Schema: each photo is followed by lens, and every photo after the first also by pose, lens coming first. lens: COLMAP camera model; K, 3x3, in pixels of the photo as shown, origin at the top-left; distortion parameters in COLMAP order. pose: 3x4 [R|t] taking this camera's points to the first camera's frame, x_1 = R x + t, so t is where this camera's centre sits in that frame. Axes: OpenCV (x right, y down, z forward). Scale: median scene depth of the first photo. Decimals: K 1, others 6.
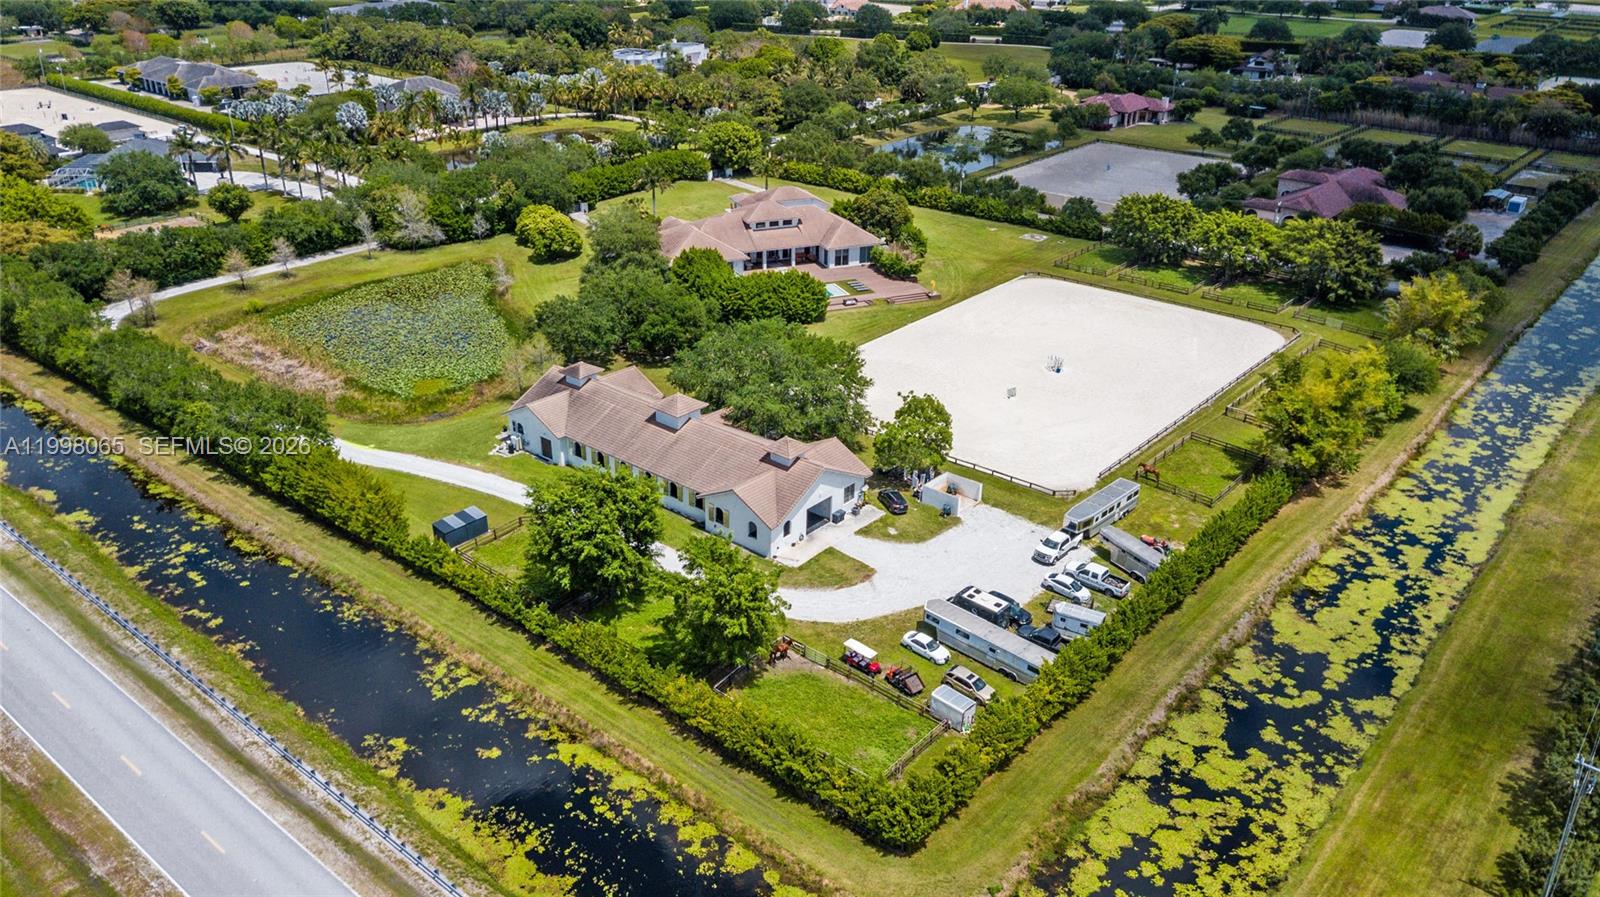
lens RADIAL K [[1227.9, 0, 800.0], [0, 1227.9, 448.5], [0, 0, 1]] dist [0.010543, -0.003596]
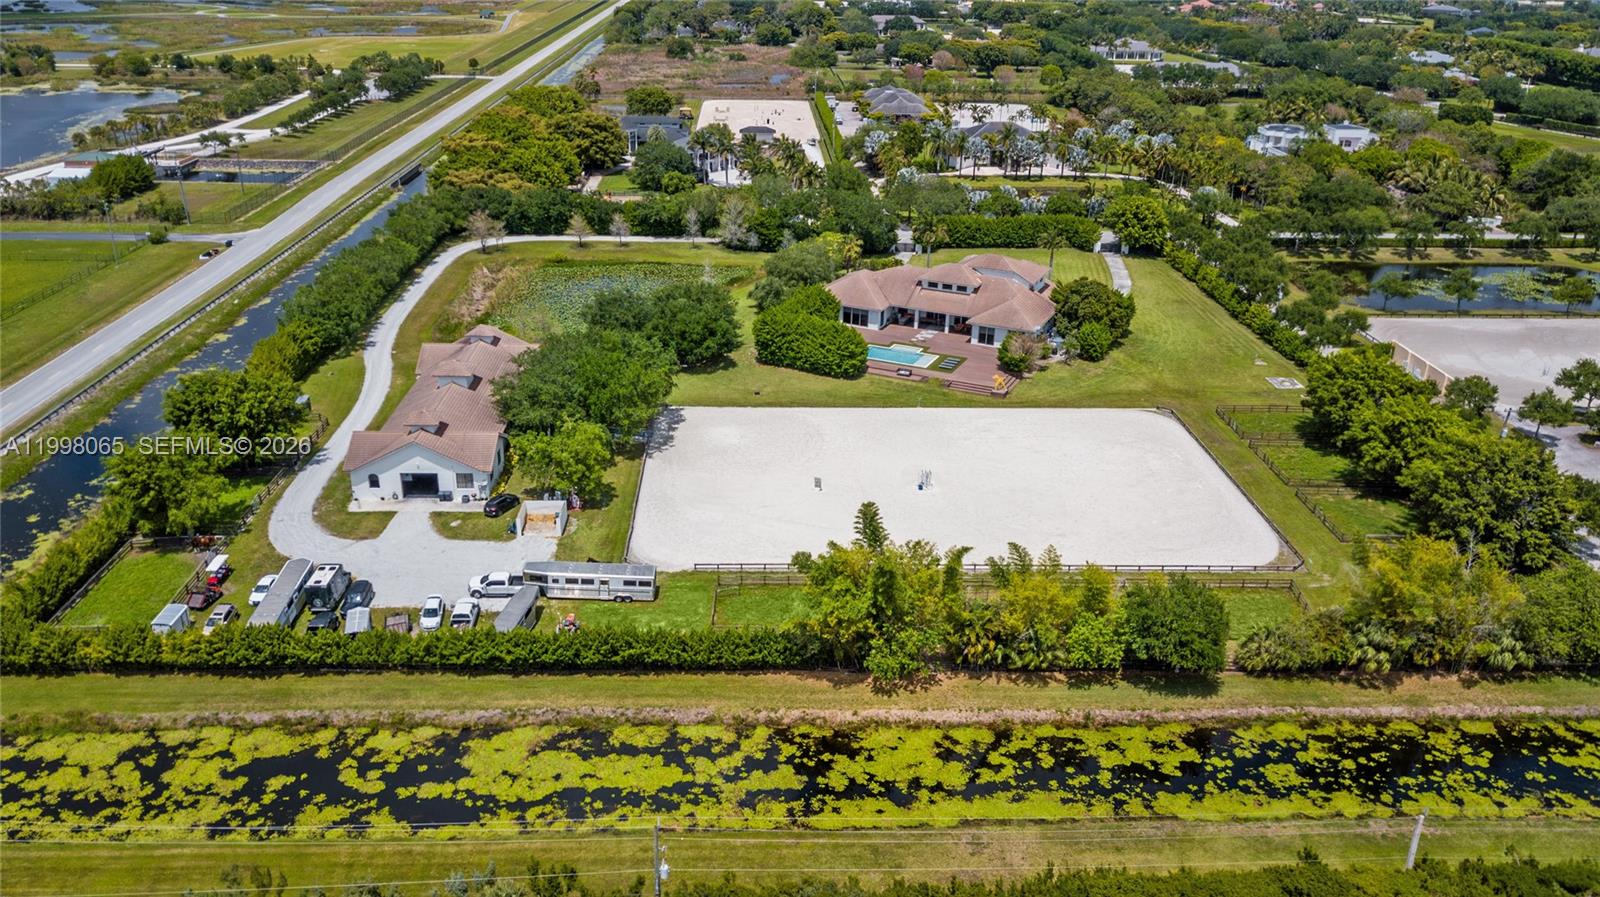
lens RADIAL K [[1221.9, 0, 792.5], [0, 1221.9, 449.9], [0, 0, 1]] dist [0.027883, -0.000755]
pose [[0.663651, 0.293982, -0.687853, 0.965595], [-0.325675, 0.941367, 0.088116, -0.177154], [0.673426, 0.165538, 0.720482, 0.419137]]
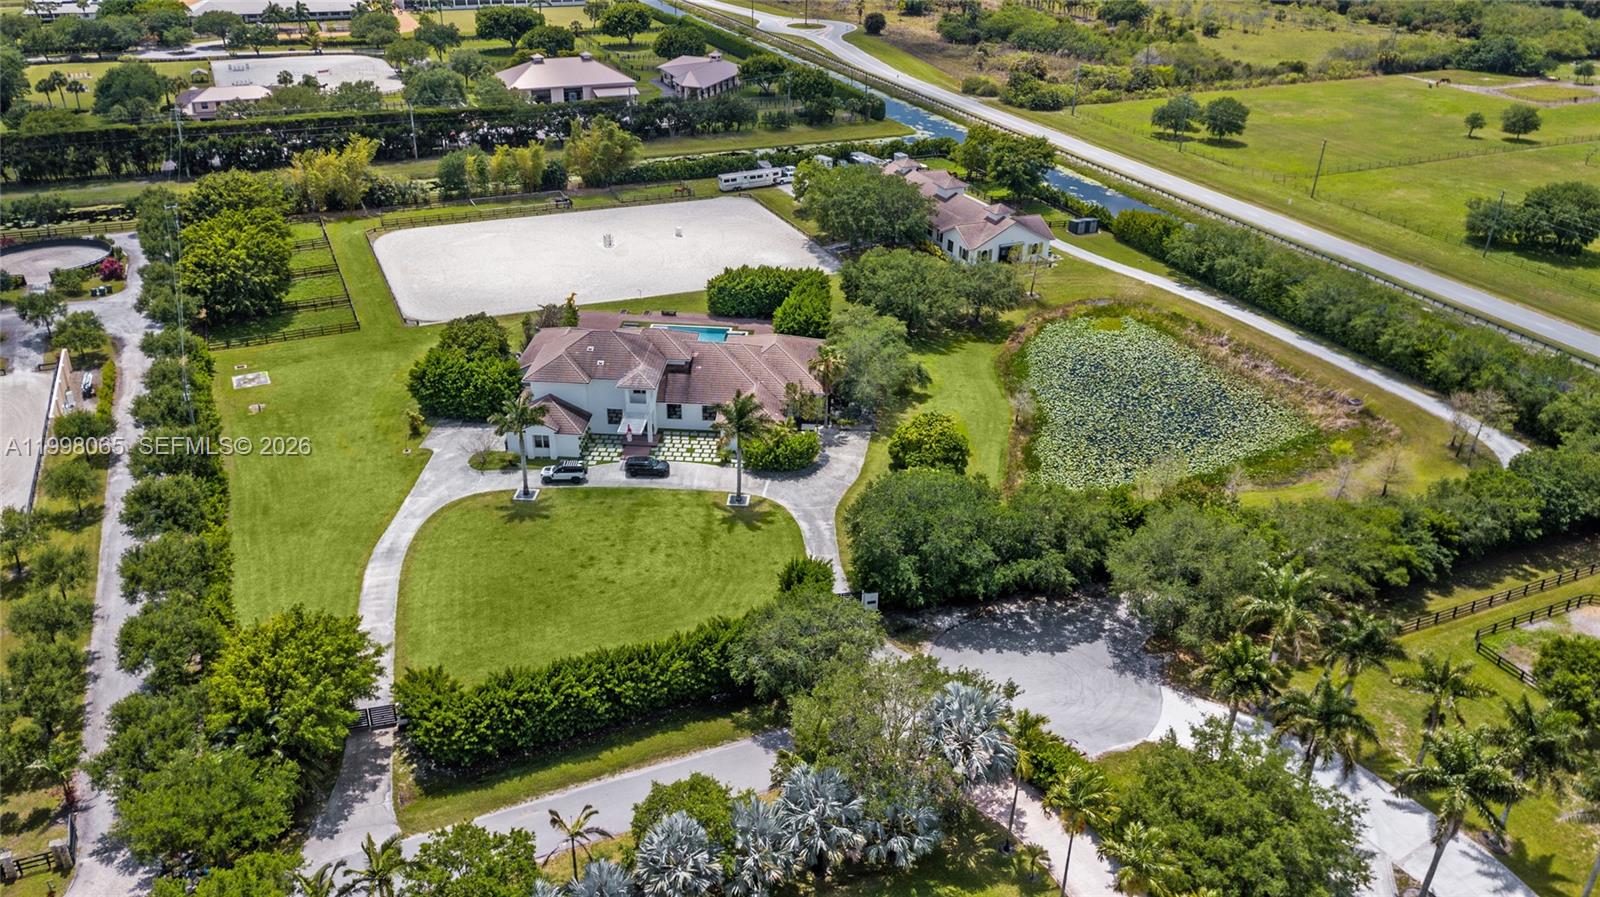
lens RADIAL K [[1227.9, 0, 800.0], [0, 1227.9, 448.5], [0, 0, 1]] dist [0.010543, -0.003596]
pose [[-0.897671, -0.228885, 0.376560, -0.636901], [0.158852, 0.628995, 0.761007, -1.124578], [-0.411038, 0.742952, -0.528272, 2.294647]]
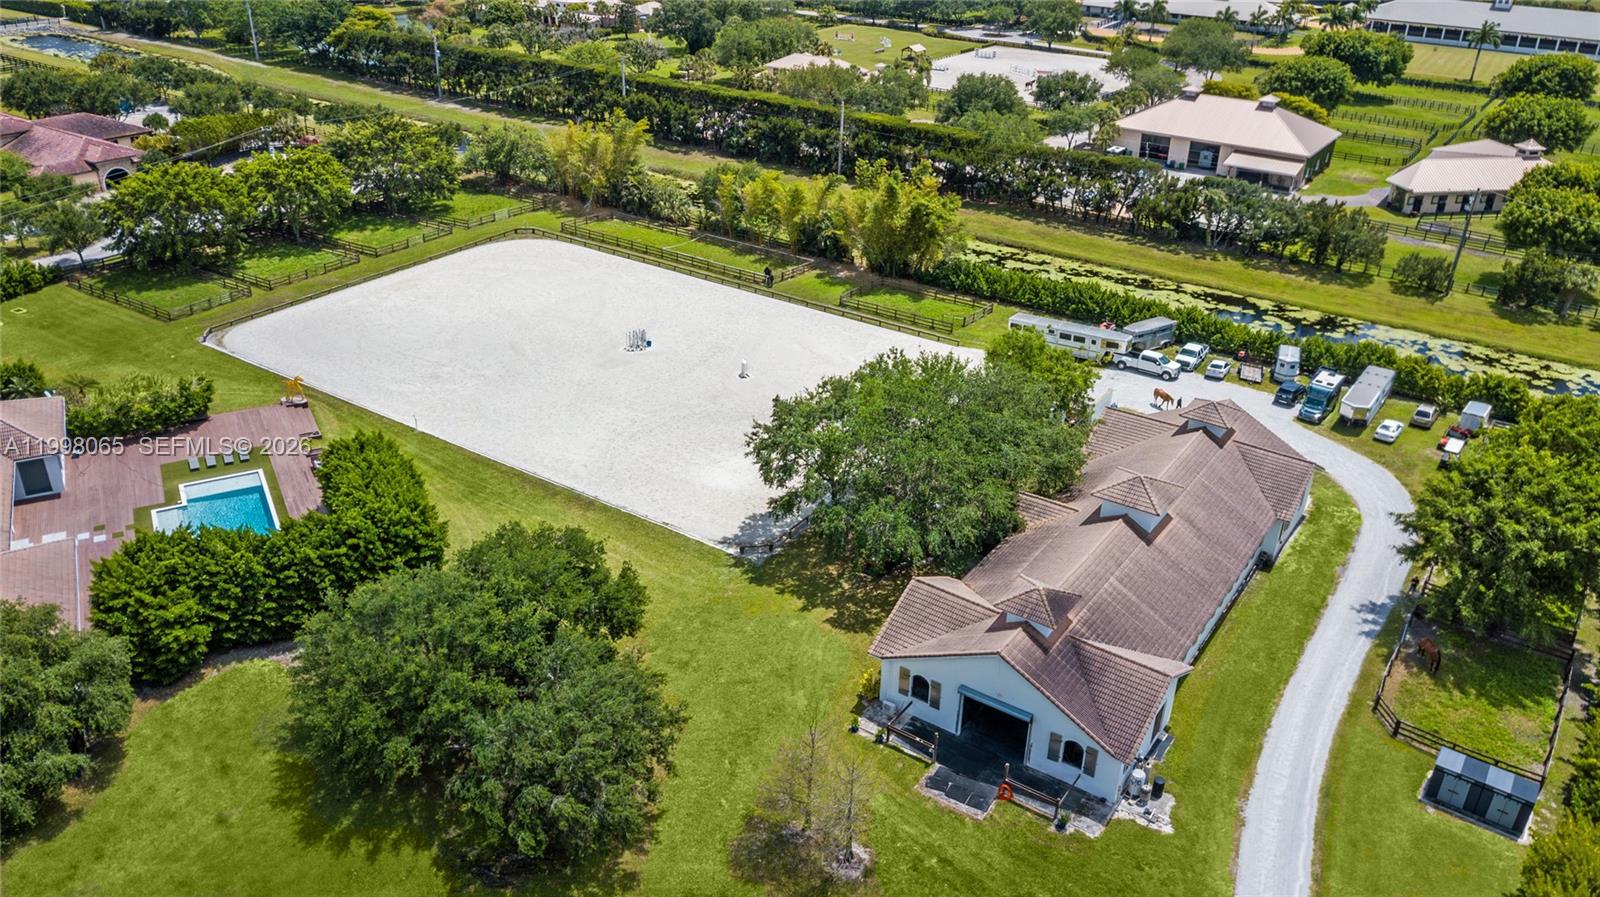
lens RADIAL K [[1227.9, 0, 800.0], [0, 1227.9, 448.5], [0, 0, 1]] dist [0.010543, -0.003596]
pose [[-0.098095, -0.467040, 0.878778, -0.647634], [0.400519, 0.789837, 0.464479, -0.427795], [-0.911022, 0.397531, 0.109580, 1.132577]]
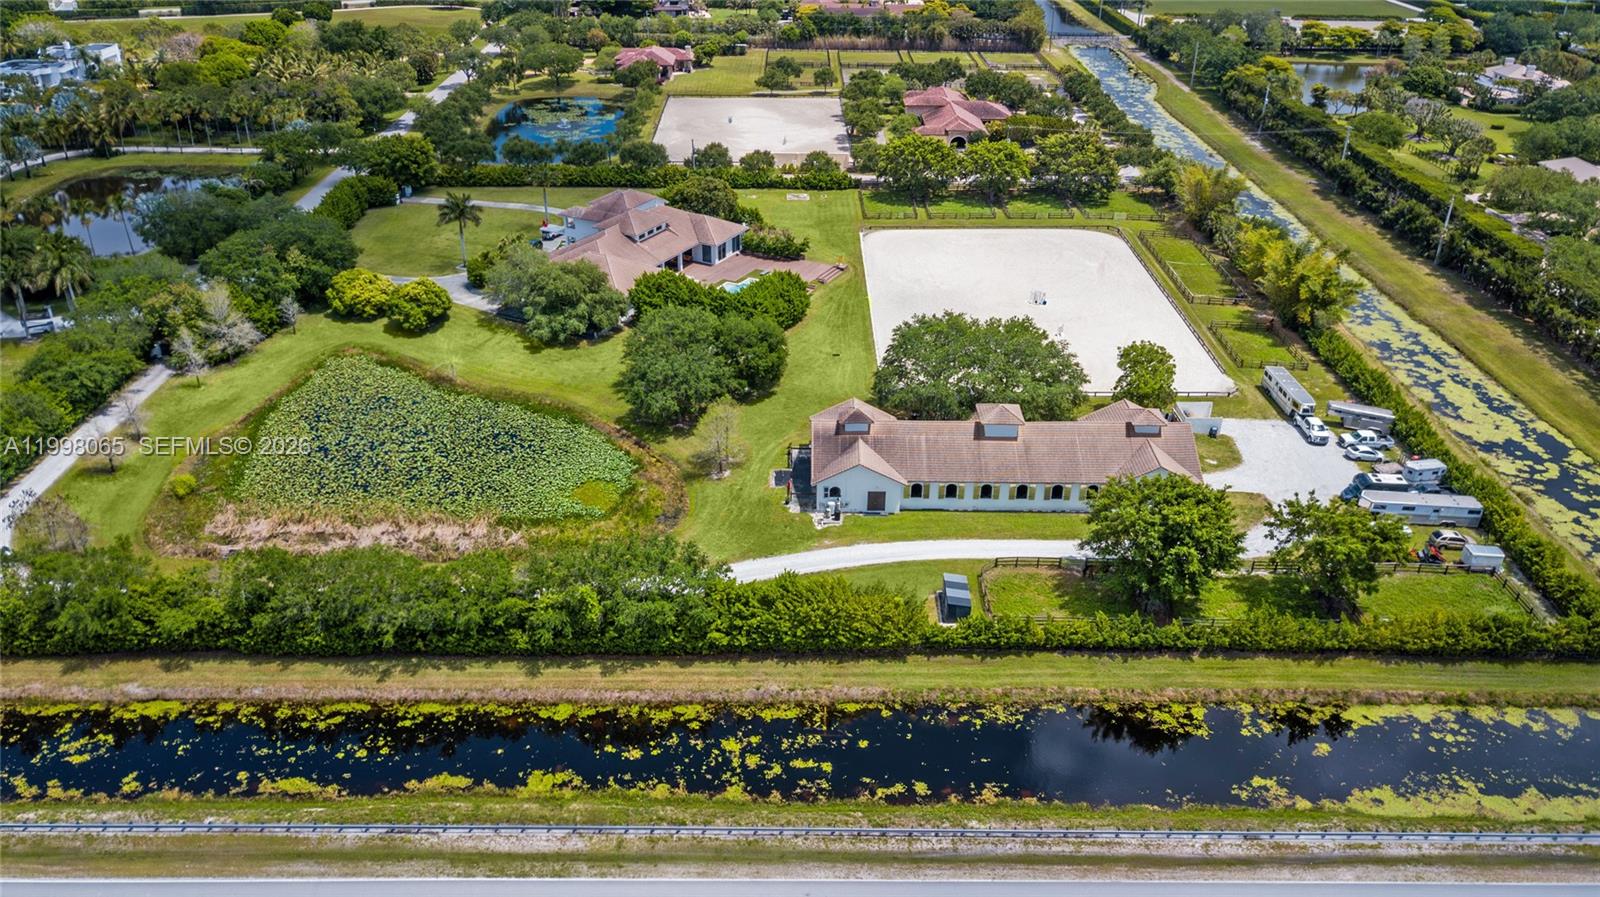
lens RADIAL K [[1227.9, 0, 800.0], [0, 1227.9, 448.5], [0, 0, 1]] dist [0.010543, -0.003596]
pose [[0.764343, -0.303814, 0.568750, -0.849667], [0.274087, 0.951473, 0.139911, -0.205161], [-0.583657, 0.048947, 0.810524, 0.294432]]
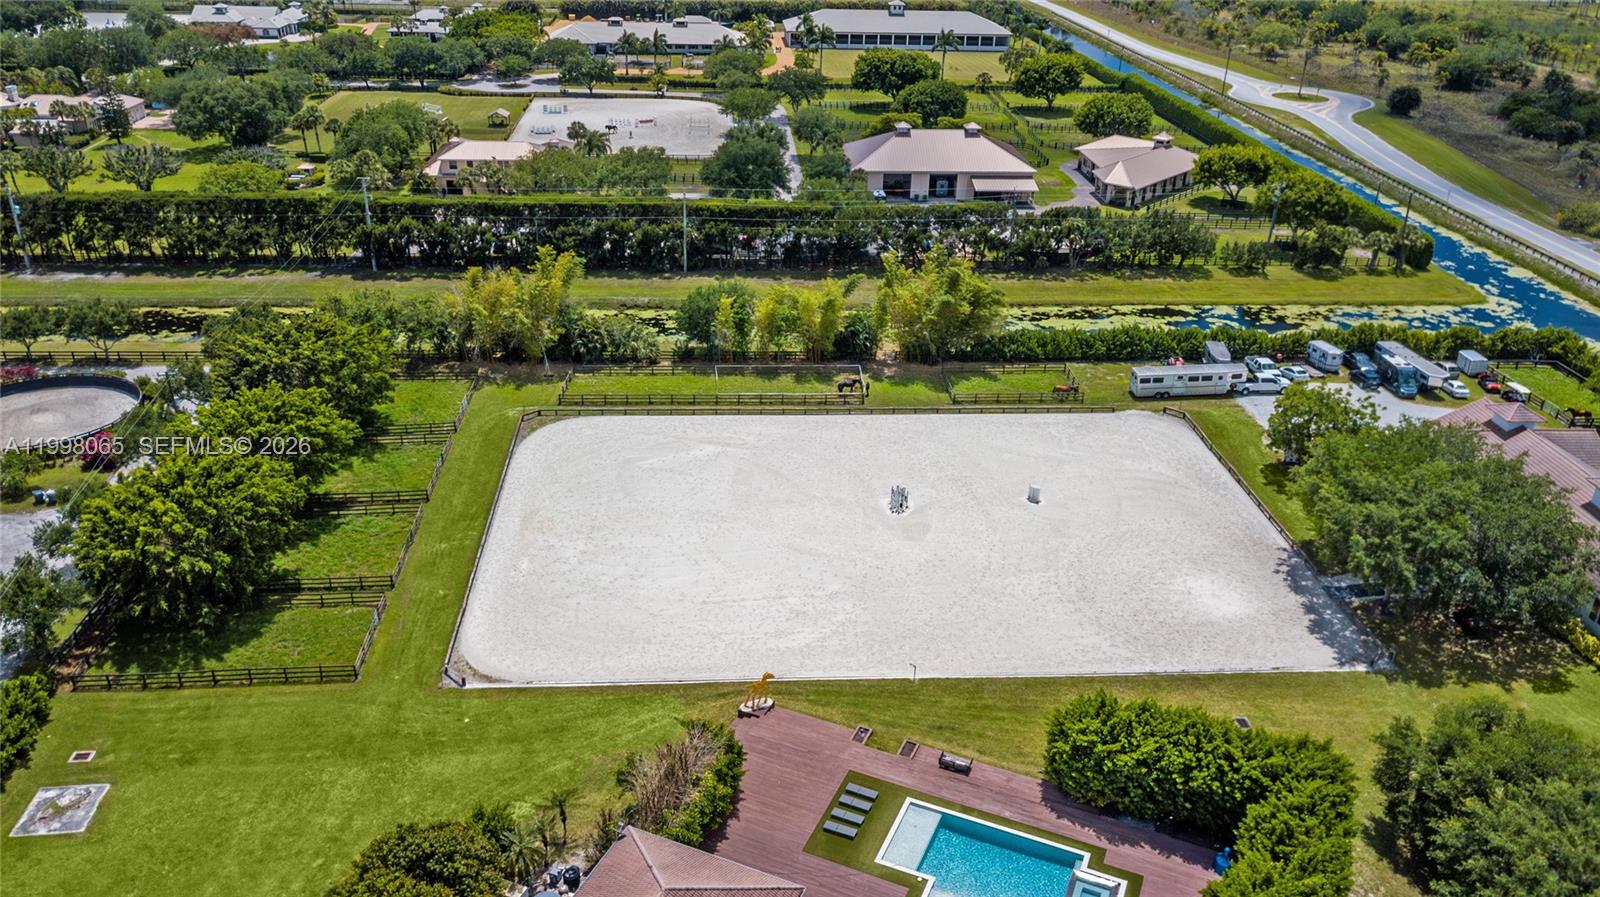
lens RADIAL K [[1227.9, 0, 800.0], [0, 1227.9, 448.5], [0, 0, 1]] dist [0.010543, -0.003596]
pose [[-0.691592, -0.344608, 0.634780, -0.229002], [0.278264, 0.683890, 0.674436, -0.739178], [-0.666536, 0.643071, -0.377080, 1.687883]]
